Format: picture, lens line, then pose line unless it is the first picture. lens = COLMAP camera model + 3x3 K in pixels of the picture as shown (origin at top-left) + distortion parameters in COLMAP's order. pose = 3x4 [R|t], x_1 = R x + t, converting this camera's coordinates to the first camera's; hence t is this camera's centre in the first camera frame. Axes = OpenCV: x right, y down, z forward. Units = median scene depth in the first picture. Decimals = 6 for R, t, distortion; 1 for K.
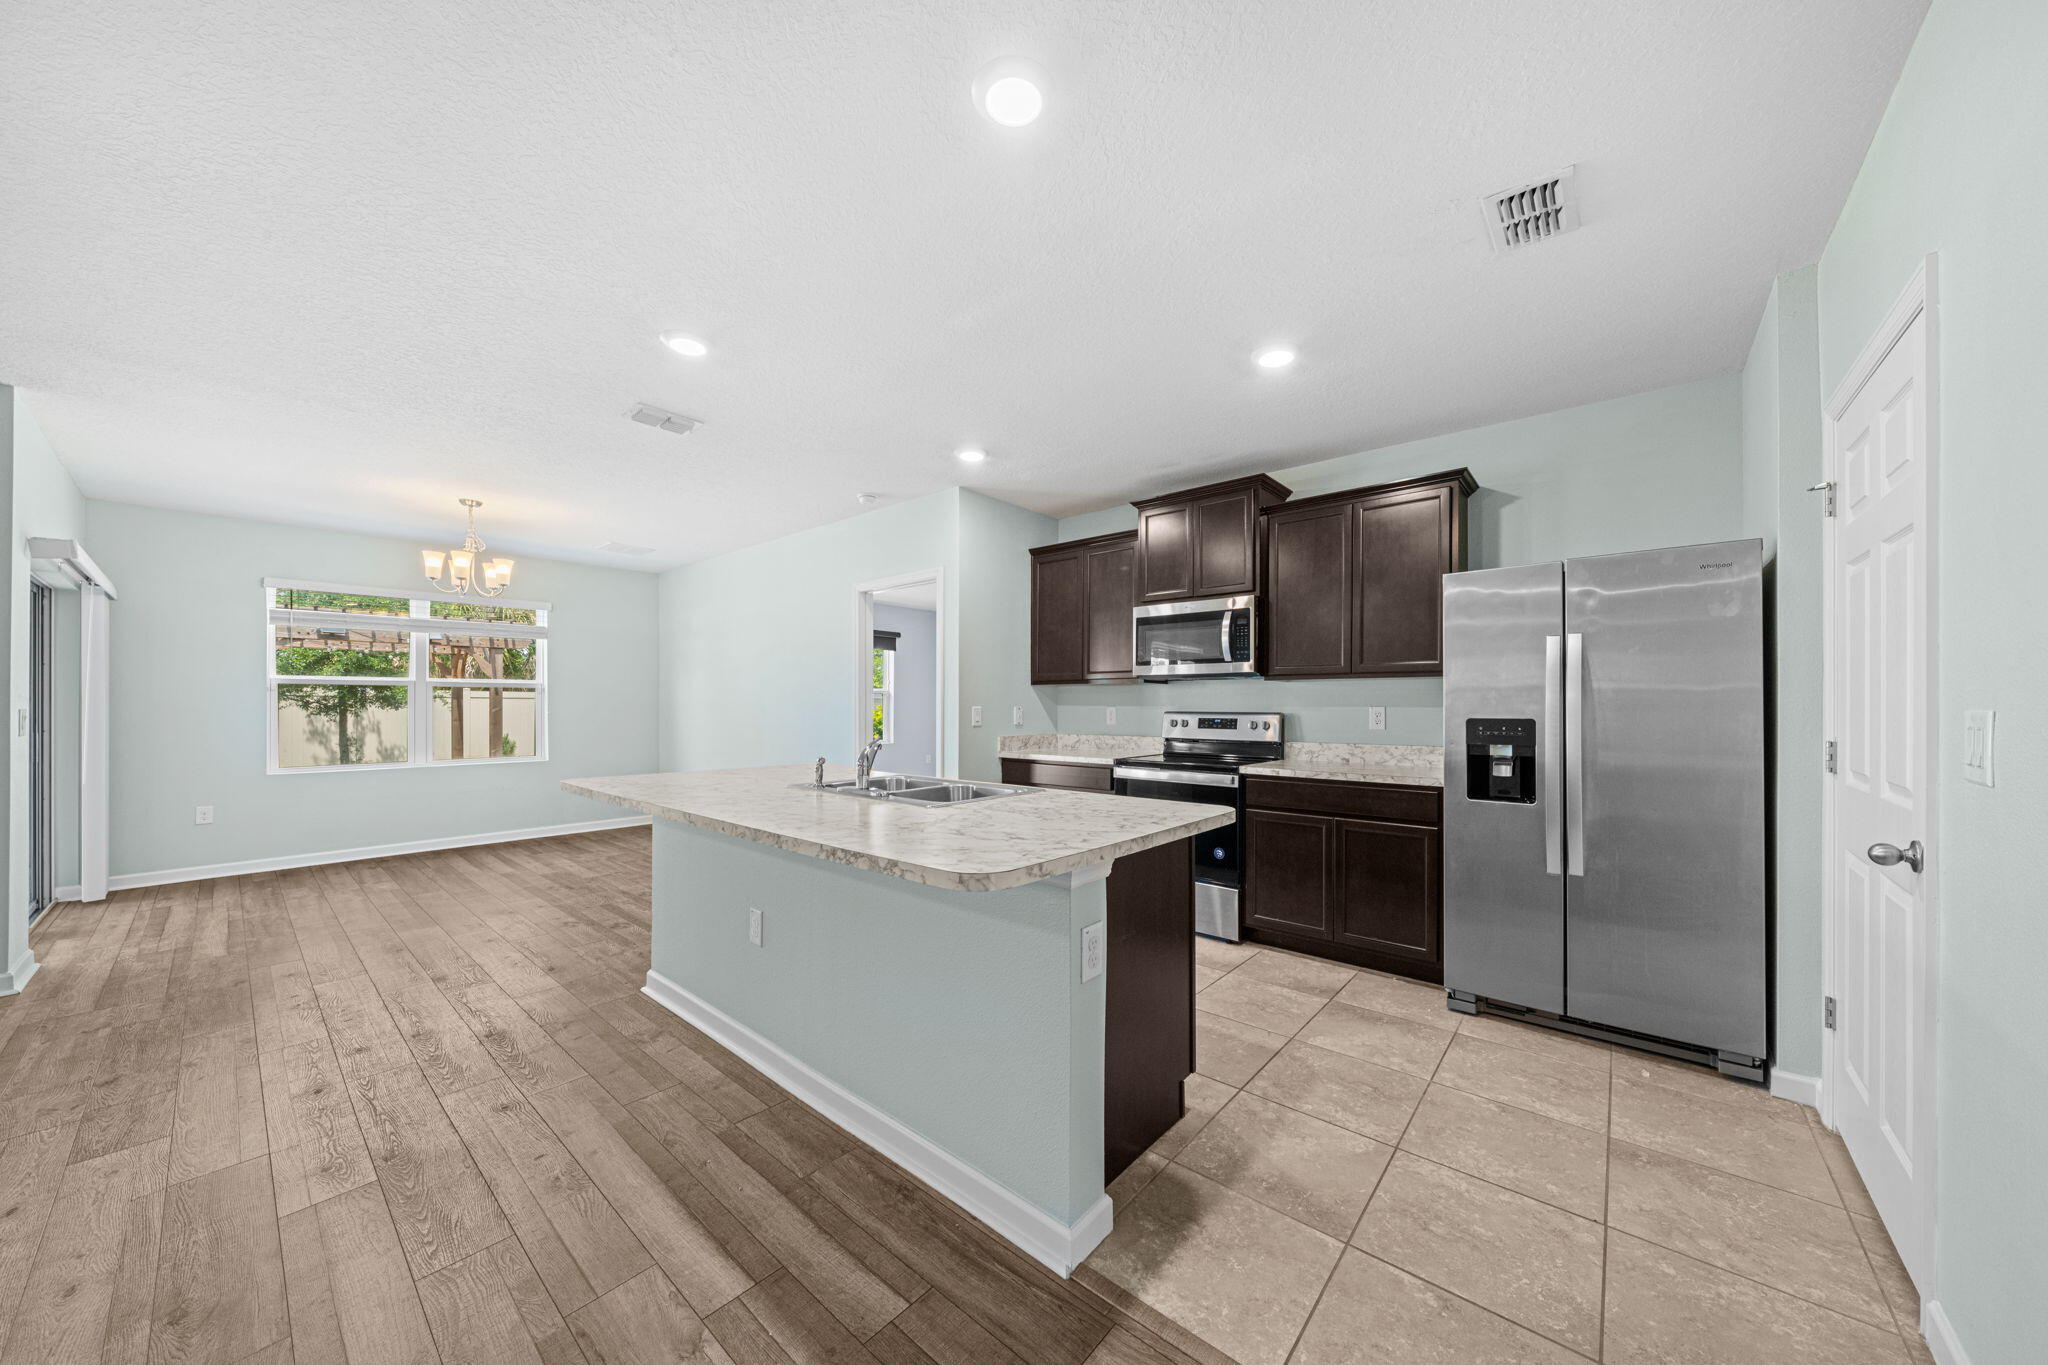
lens RADIAL K [[695.3, 0, 1031.5], [0, 695.3, 703.2], [0, 0, 1]] dist [-0.001383, -0.000126]
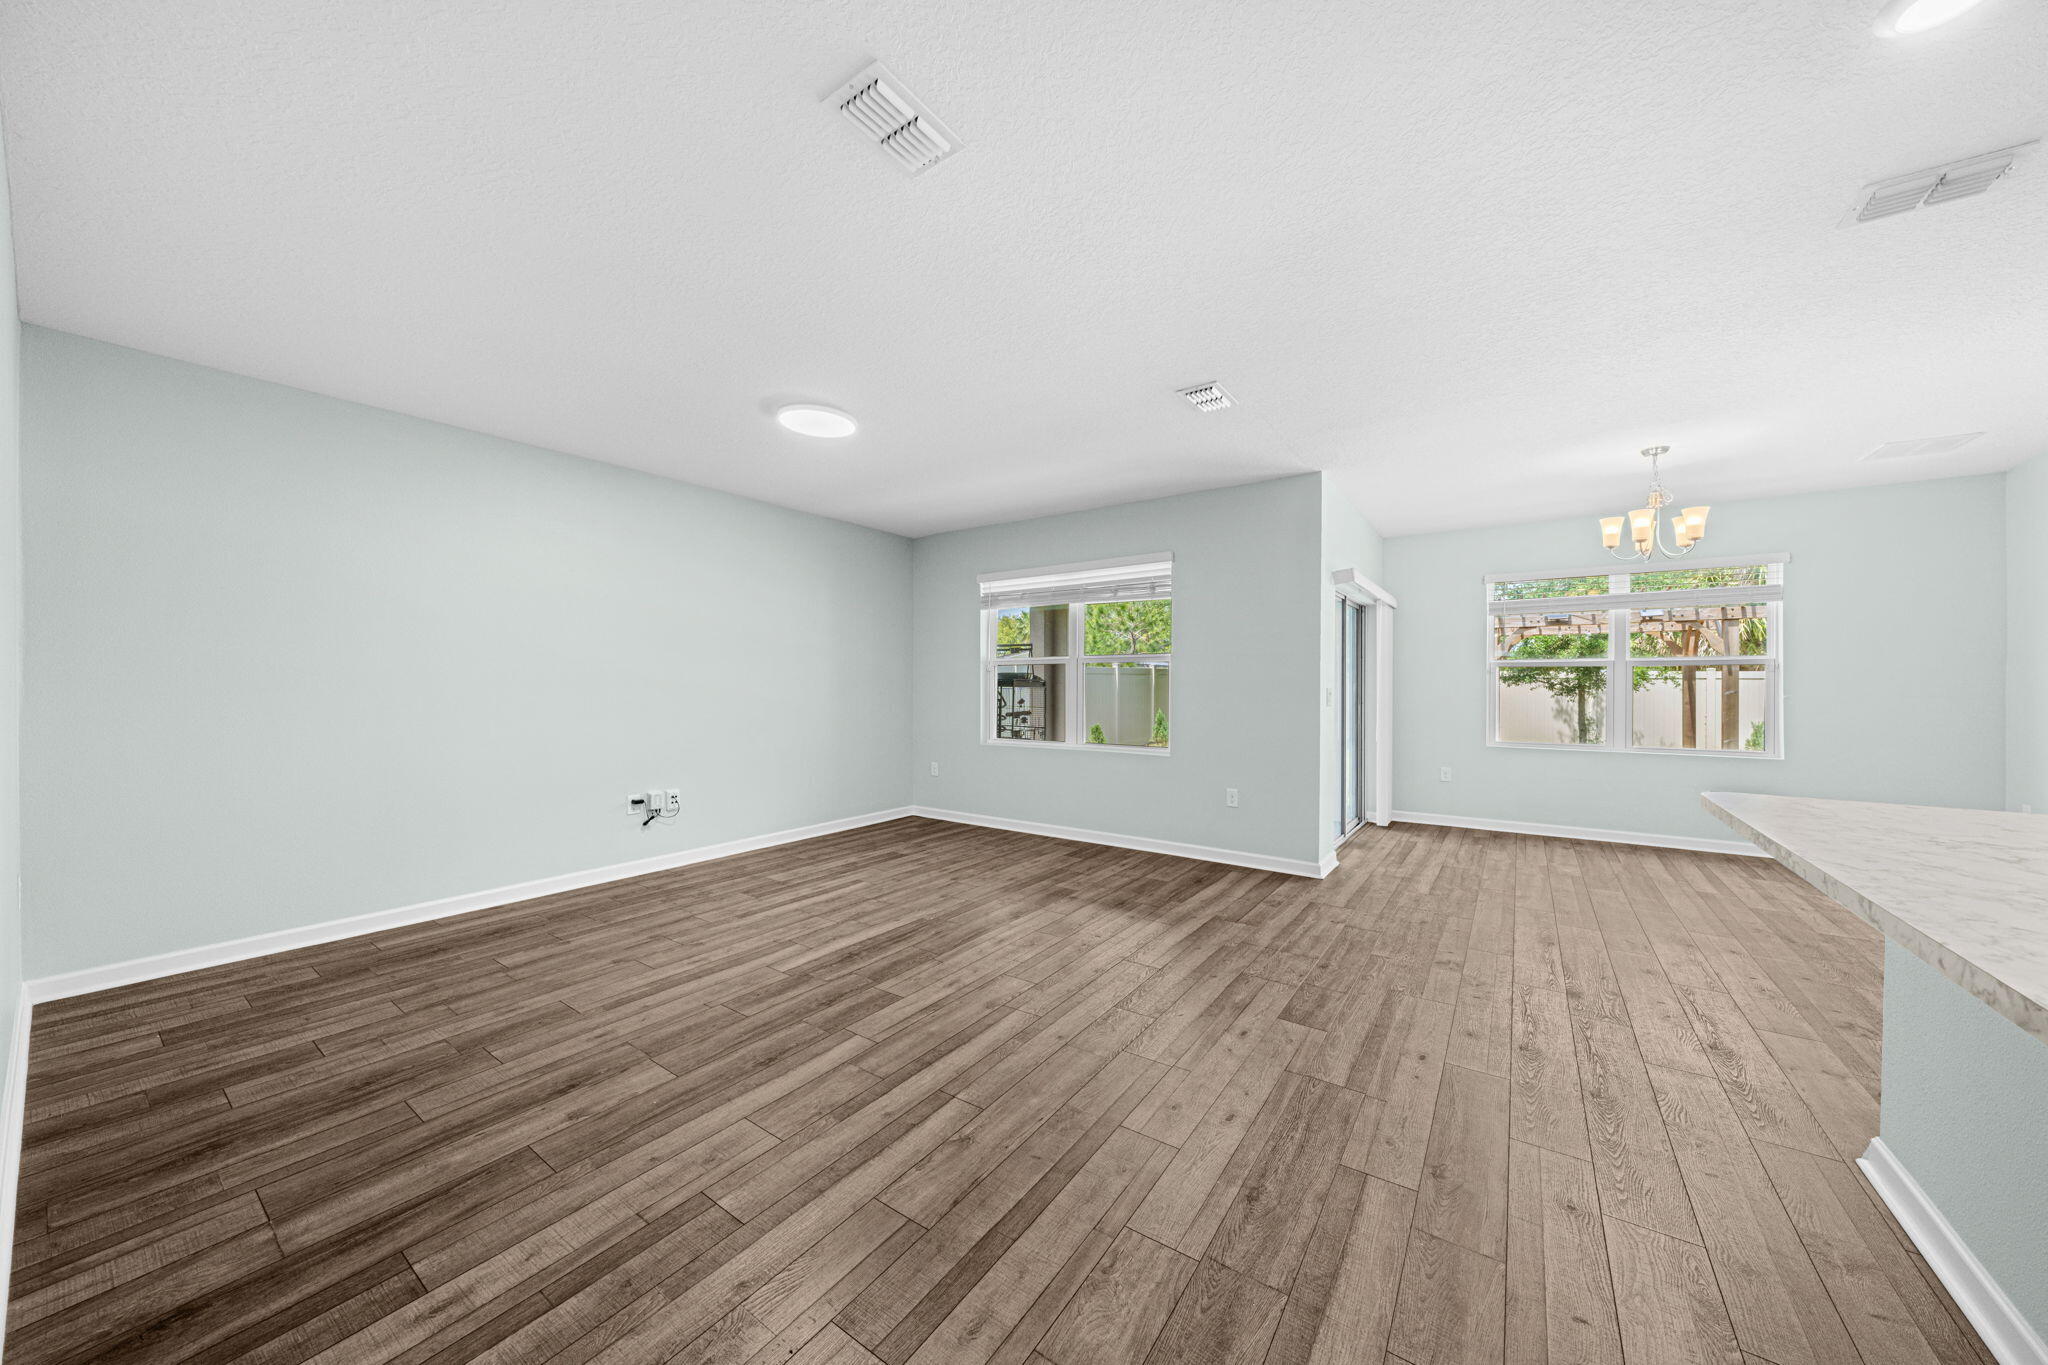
lens RADIAL K [[697.9, 0, 1030.3], [0, 697.9, 687.0], [0, 0, 1]] dist [-0.004535, -0.000047]
pose [[0.094079, 0.002934, -0.995560, -0.025747], [0.000016, 0.999996, 0.002949, 0.001561], [0.995565, -0.000293, 0.094078, 0.168750]]
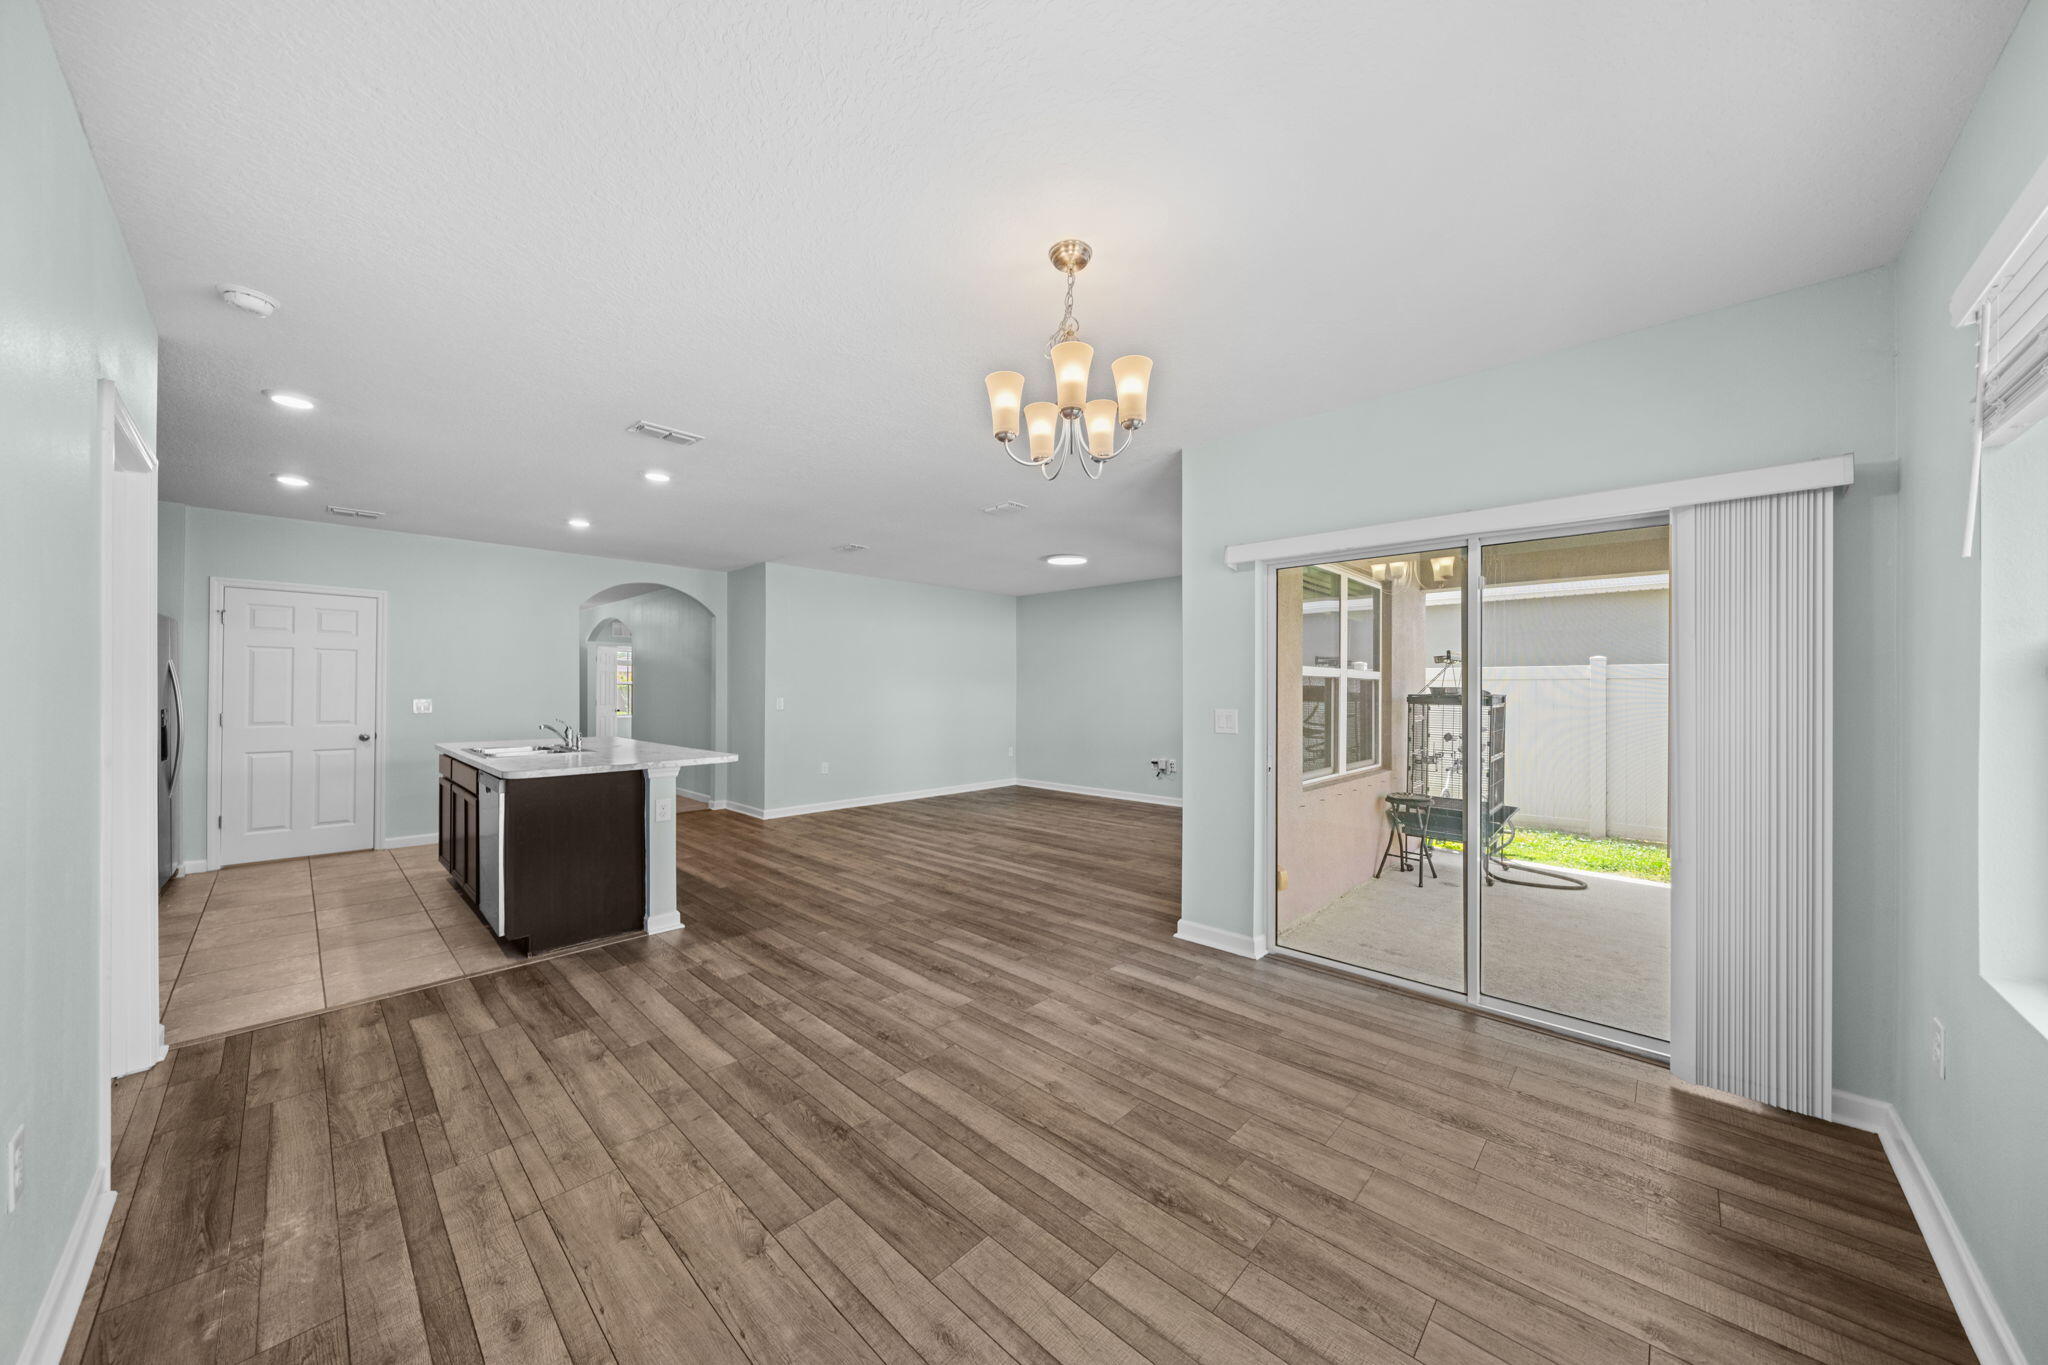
lens RADIAL K [[697.9, 0, 1030.3], [0, 697.9, 687.0], [0, 0, 1]] dist [-0.004535, -0.000047]
pose [[-0.998898, -0.000699, 0.046930, -0.910230], [-0.001013, 0.999977, -0.006654, -0.013853], [-0.046924, -0.006695, -0.998876, 1.631081]]
